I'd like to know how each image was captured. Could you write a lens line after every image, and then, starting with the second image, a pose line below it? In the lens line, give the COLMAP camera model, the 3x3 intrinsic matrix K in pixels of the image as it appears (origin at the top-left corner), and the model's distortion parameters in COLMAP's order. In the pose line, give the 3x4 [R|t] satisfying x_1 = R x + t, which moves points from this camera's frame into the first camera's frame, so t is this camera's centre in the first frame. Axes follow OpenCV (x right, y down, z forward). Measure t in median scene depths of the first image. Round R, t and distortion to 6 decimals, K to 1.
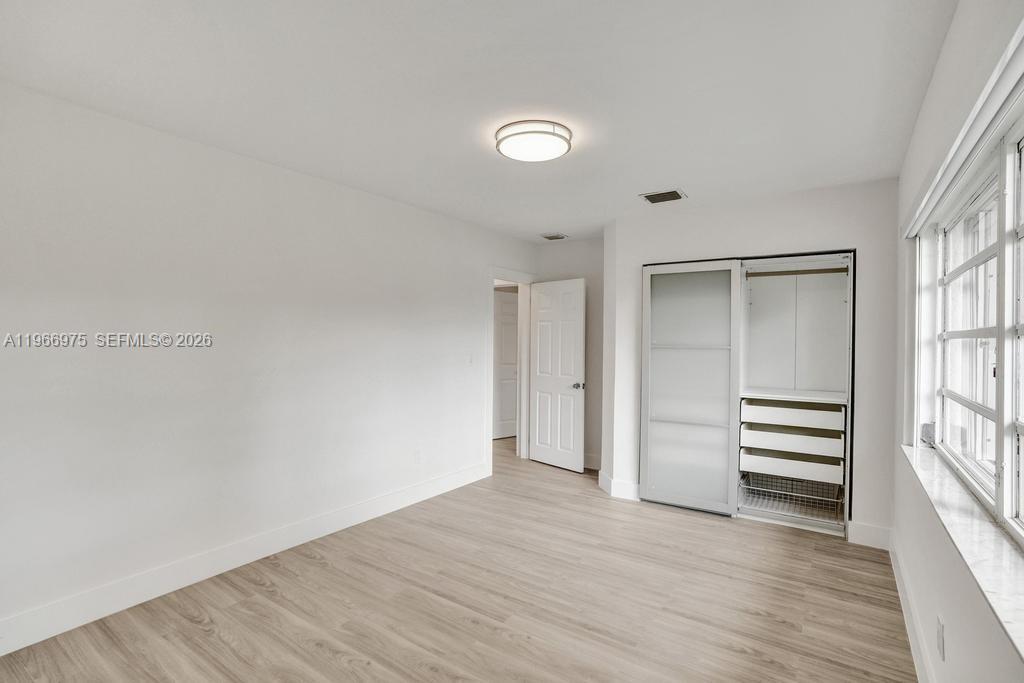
lens RADIAL K [[485.5, 0, 515.6], [0, 485.5, 339.3], [0, 0, 1]] dist [-0.053573, 0.028622]
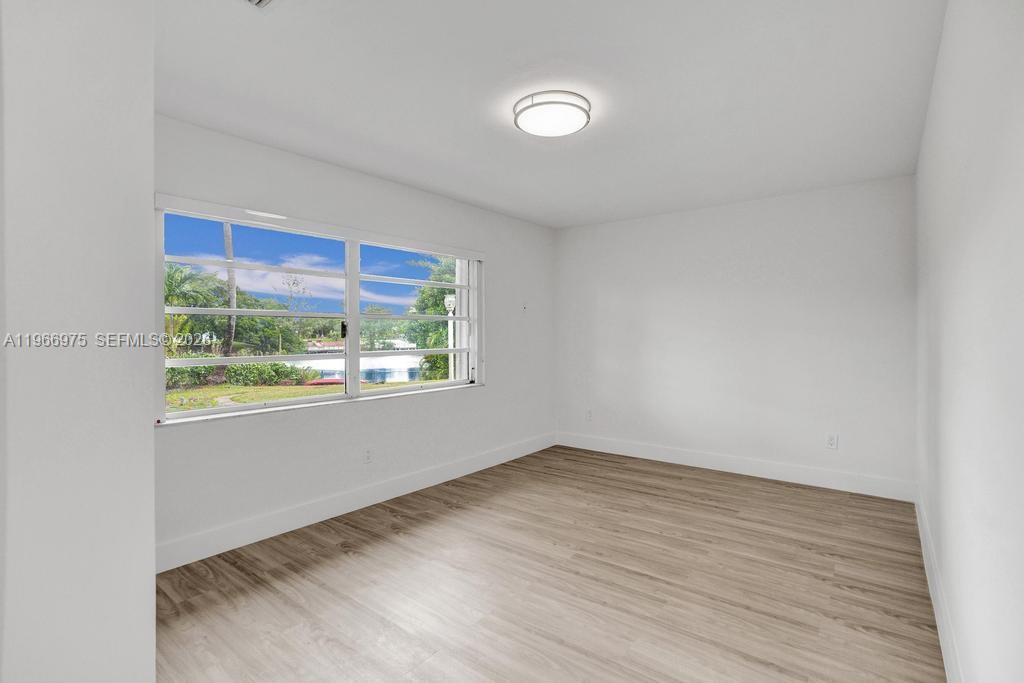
lens RADIAL K [[485.5, 0, 515.6], [0, 485.5, 339.3], [0, 0, 1]] dist [-0.053573, 0.028622]
pose [[-0.998179, -0.004994, 0.060108, 0.050614], [-0.004585, 0.999965, 0.006931, 0.045337], [-0.060141, 0.006643, -0.998168, 2.005246]]
